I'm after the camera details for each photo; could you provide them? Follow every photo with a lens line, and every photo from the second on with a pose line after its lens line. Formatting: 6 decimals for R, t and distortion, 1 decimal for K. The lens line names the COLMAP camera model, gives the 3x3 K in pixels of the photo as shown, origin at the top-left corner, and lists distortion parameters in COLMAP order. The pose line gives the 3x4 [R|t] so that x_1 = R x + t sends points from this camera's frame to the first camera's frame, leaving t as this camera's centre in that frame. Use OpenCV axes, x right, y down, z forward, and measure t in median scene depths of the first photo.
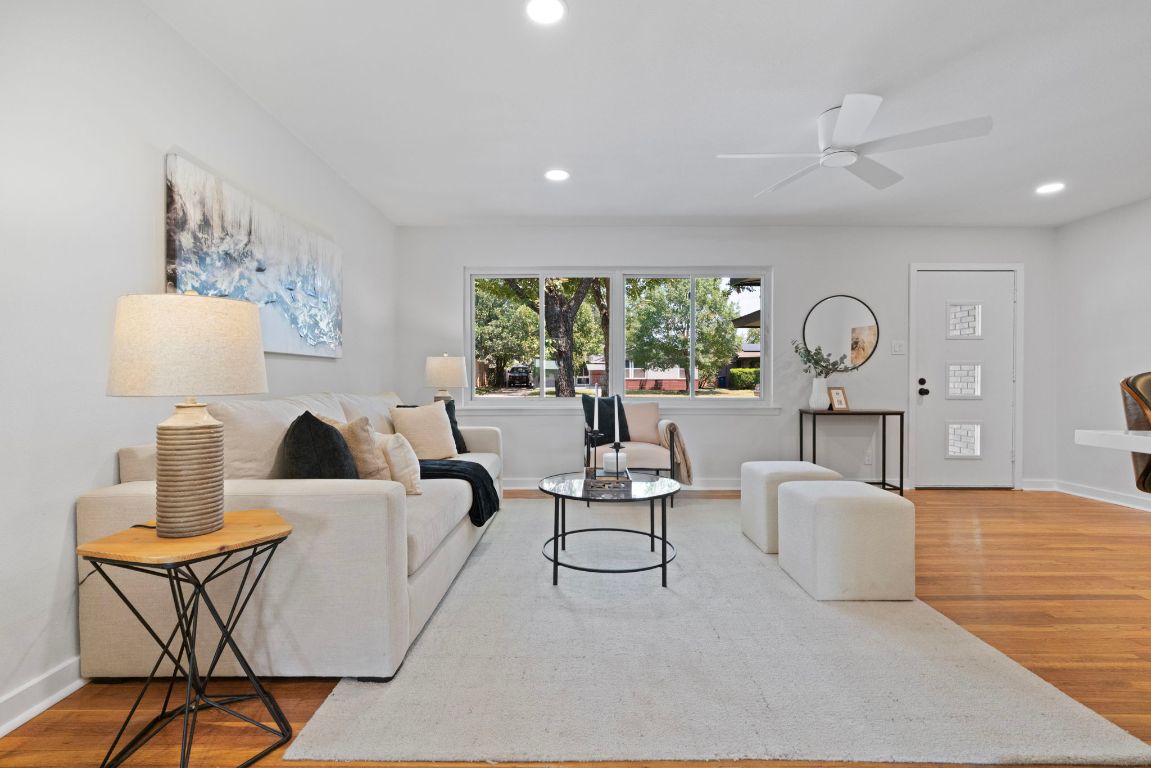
lens RADIAL K [[518.2, 0, 577.8], [0, 518.2, 388.4], [0, 0, 1]] dist [-0.002546, -0.000440]
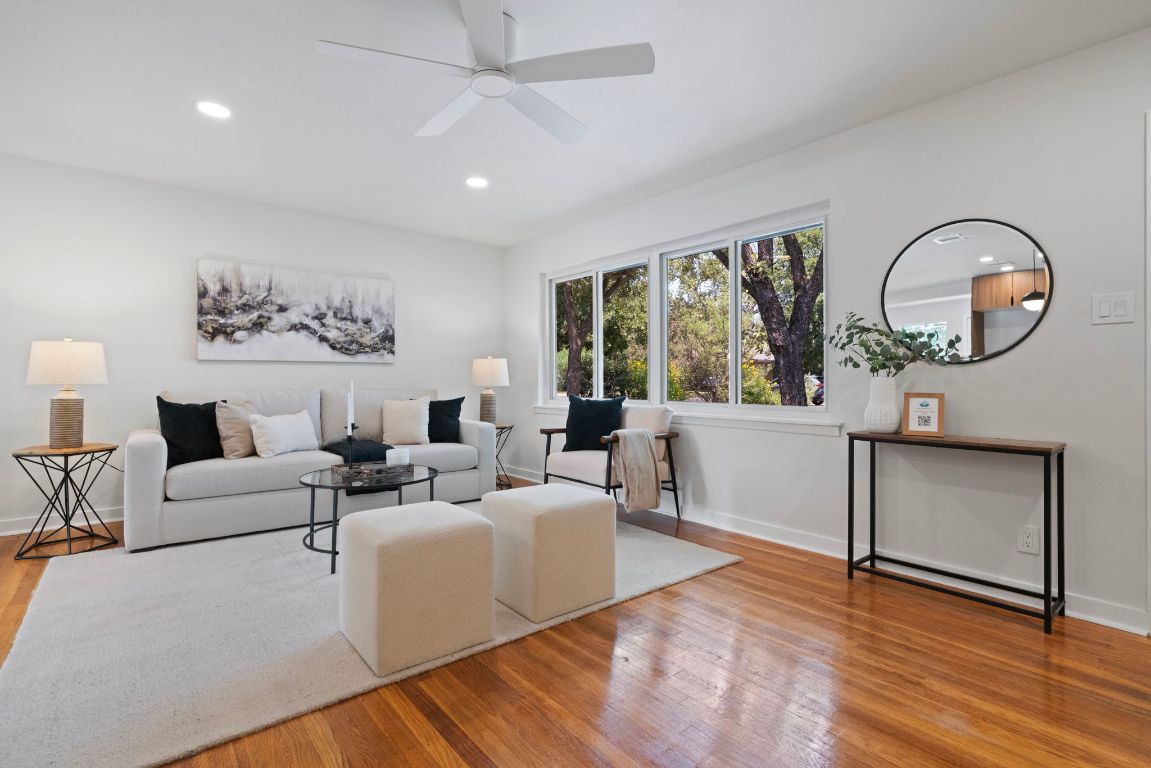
lens RADIAL K [[540.0, 0, 576.7], [0, 540.0, 373.4], [0, 0, 1]] dist [-0.000875, 0.000028]
pose [[0.645521, -0.006265, -0.763717, 1.335046], [-0.014049, 0.999700, -0.020075, -0.013038], [0.763614, 0.023688, 0.645239, 0.661664]]
